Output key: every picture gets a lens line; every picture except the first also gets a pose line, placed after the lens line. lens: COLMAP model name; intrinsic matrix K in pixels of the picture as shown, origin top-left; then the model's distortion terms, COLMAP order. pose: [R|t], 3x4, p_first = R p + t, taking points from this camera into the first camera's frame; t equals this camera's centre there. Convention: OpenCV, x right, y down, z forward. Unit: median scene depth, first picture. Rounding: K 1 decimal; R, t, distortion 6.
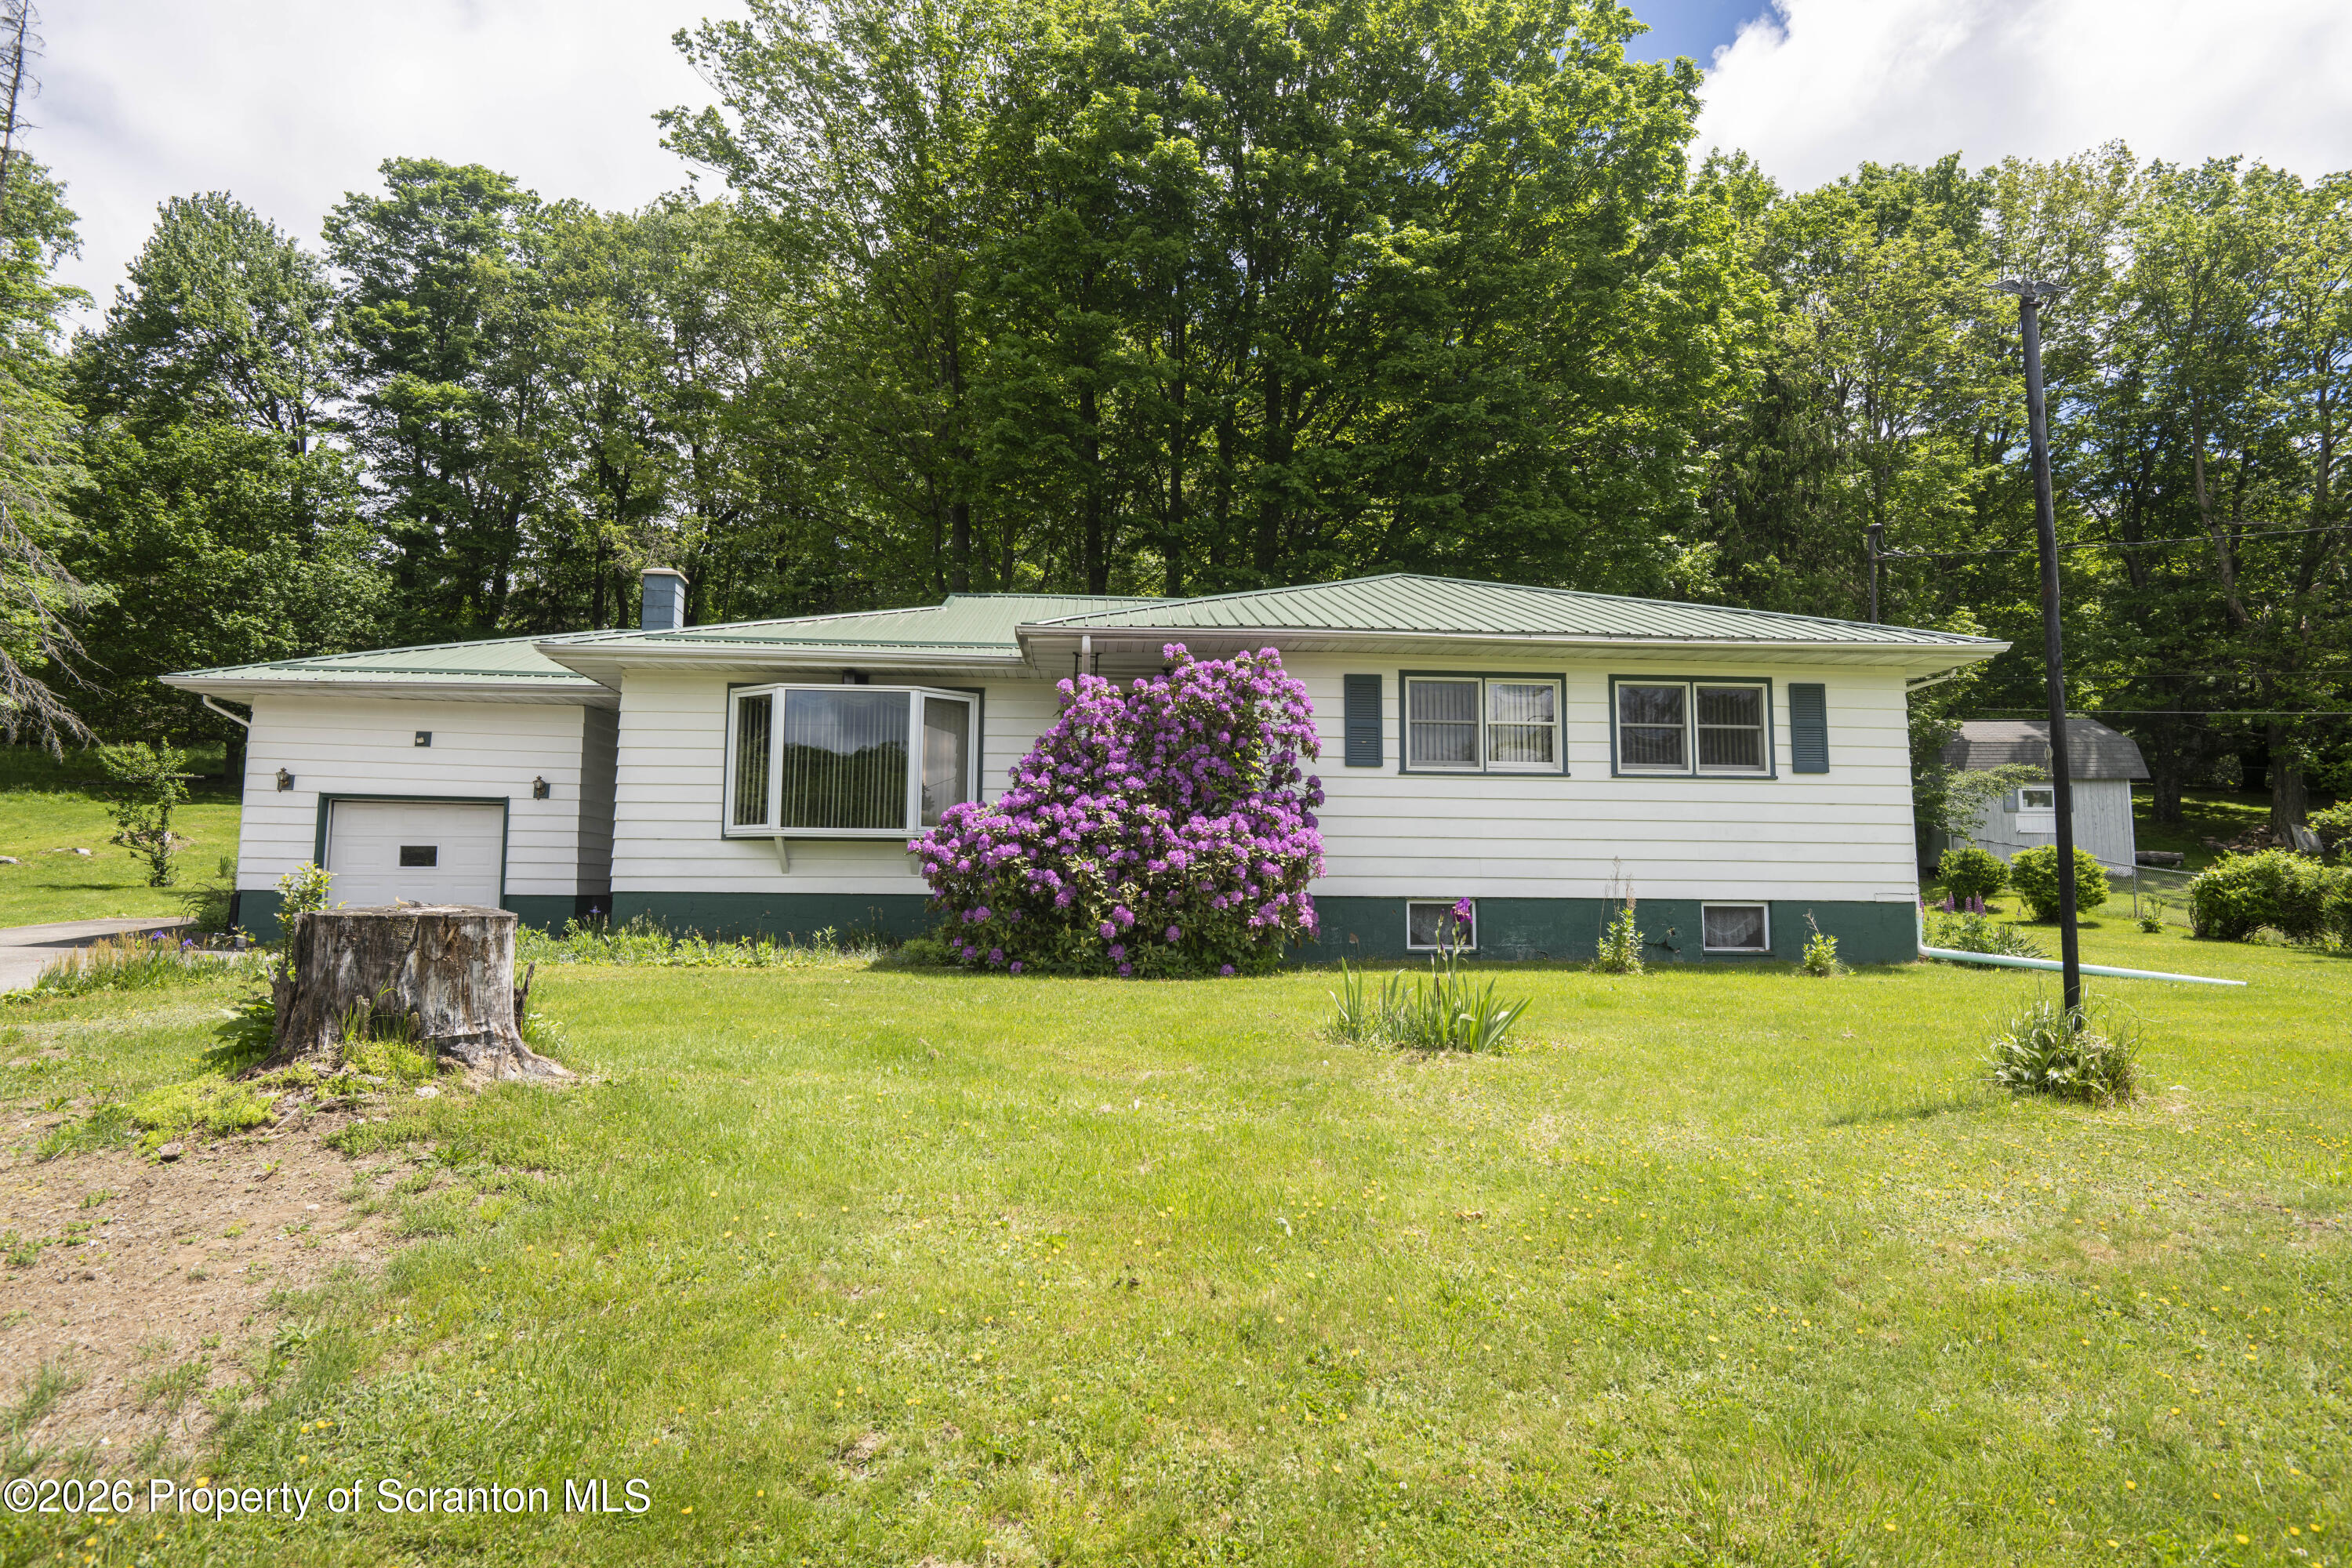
lens RADIAL K [[1258.4, 0, 1176.0], [0, 1258.4, 784.0], [0, 0, 1]] dist [0.001563, -0.000061]
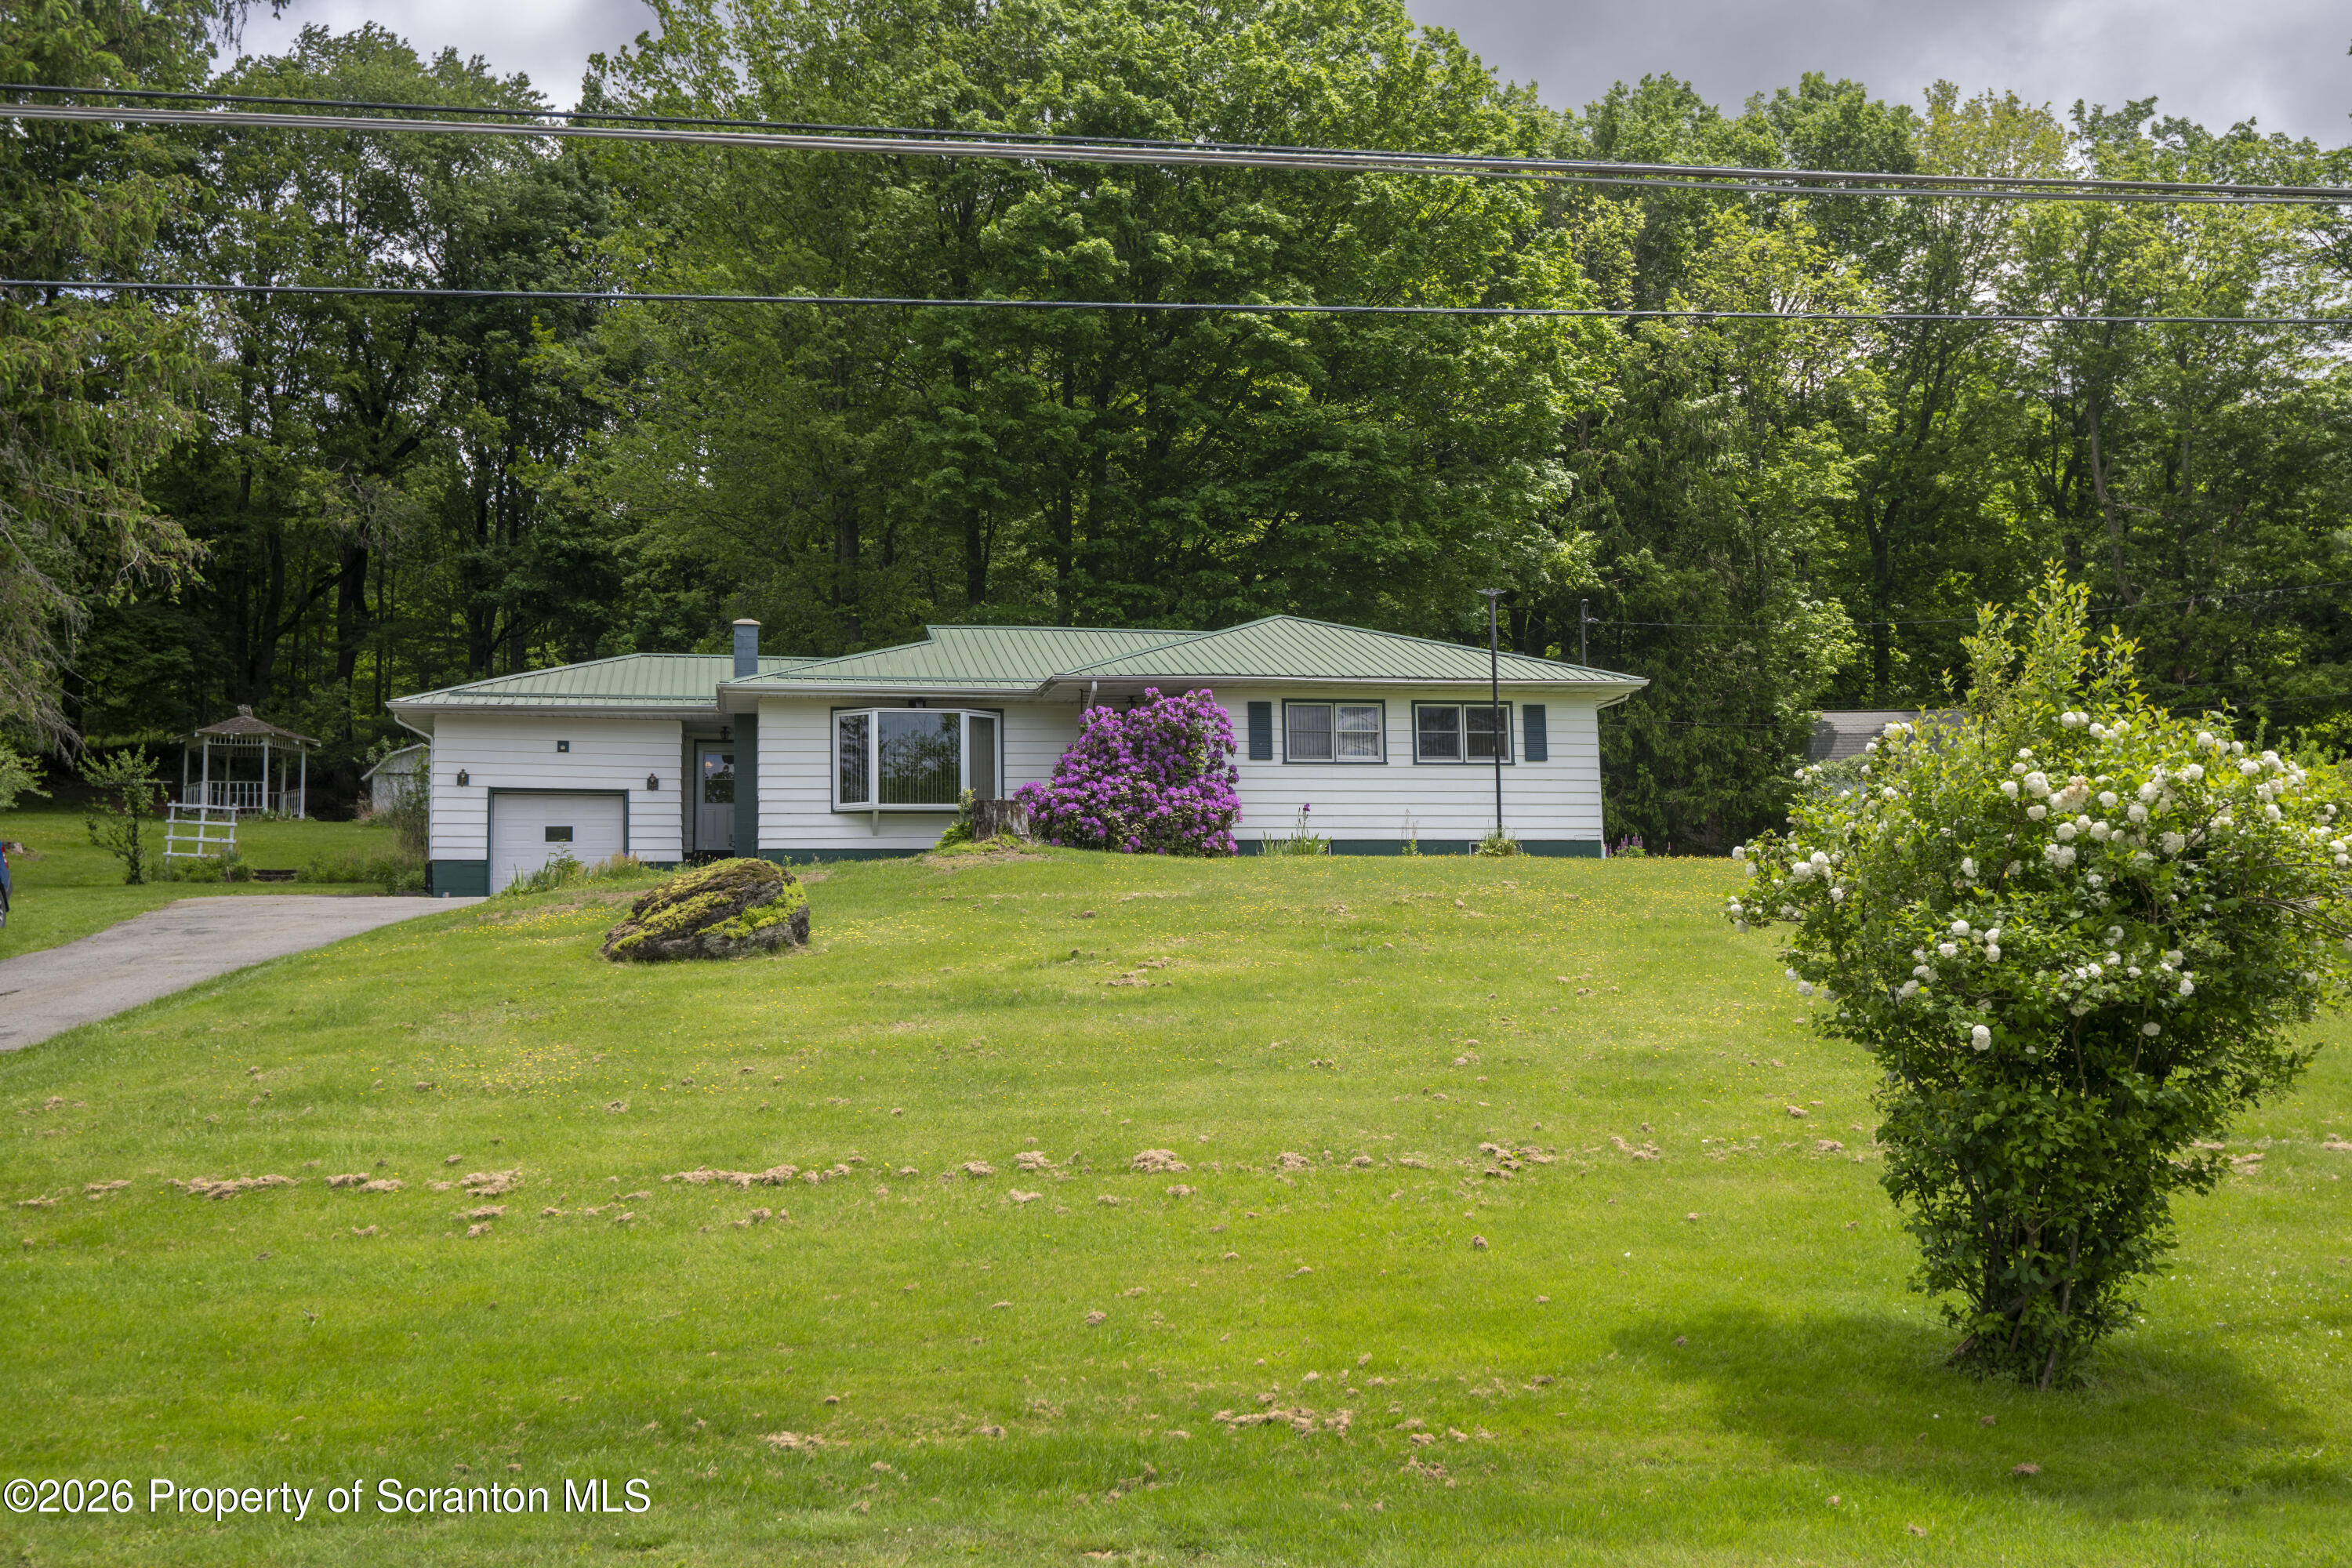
lens RADIAL K [[2278.2, 0, 1176.0], [0, 2278.2, 784.0], [0, 0, 1]] dist [-0.023166, -0.005234]
pose [[0.991399, -0.010940, 0.130418, -0.330001], [0.012136, 0.999891, -0.008380, 0.039734], [-0.130312, 0.009891, 0.991424, -1.824803]]
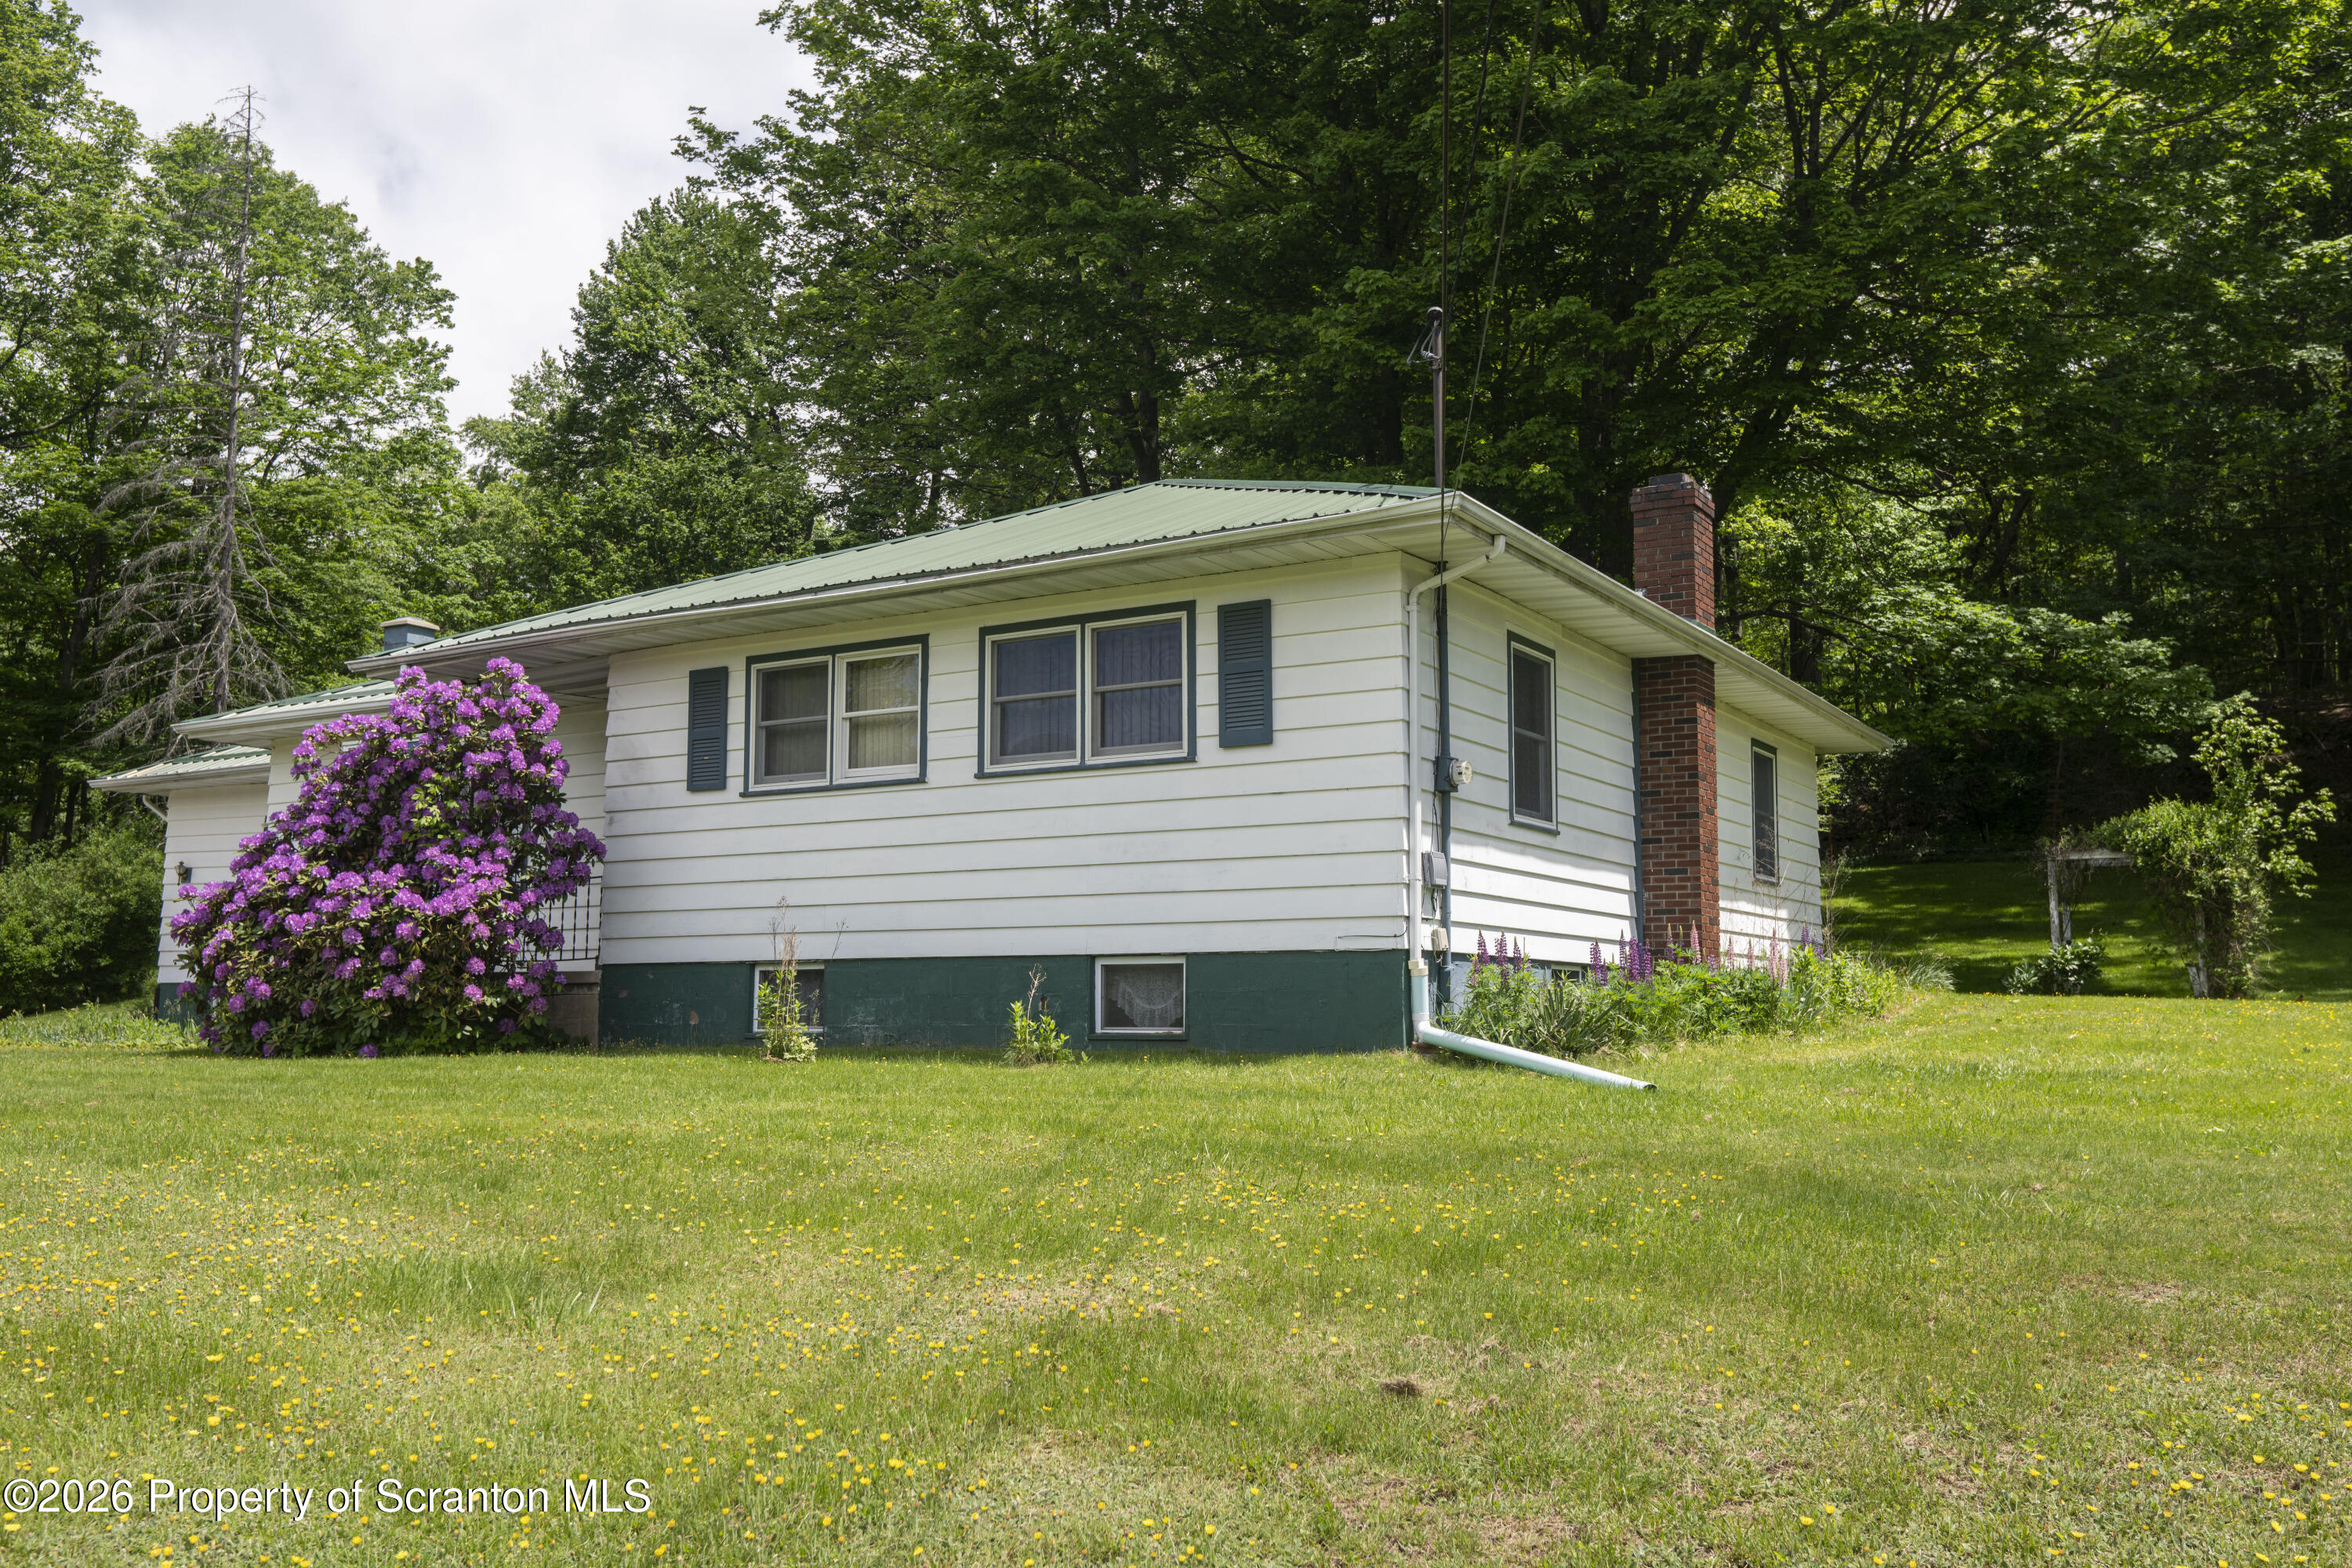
lens RADIAL K [[2003.3, 0, 1176.0], [0, 2003.3, 784.0], [0, 0, 1]] dist [-0.011468, -0.003433]
pose [[0.803157, -0.072180, -0.591379, 1.069235], [0.071899, 0.997122, -0.024055, 0.031328], [0.591413, -0.023200, 0.806035, 0.185164]]
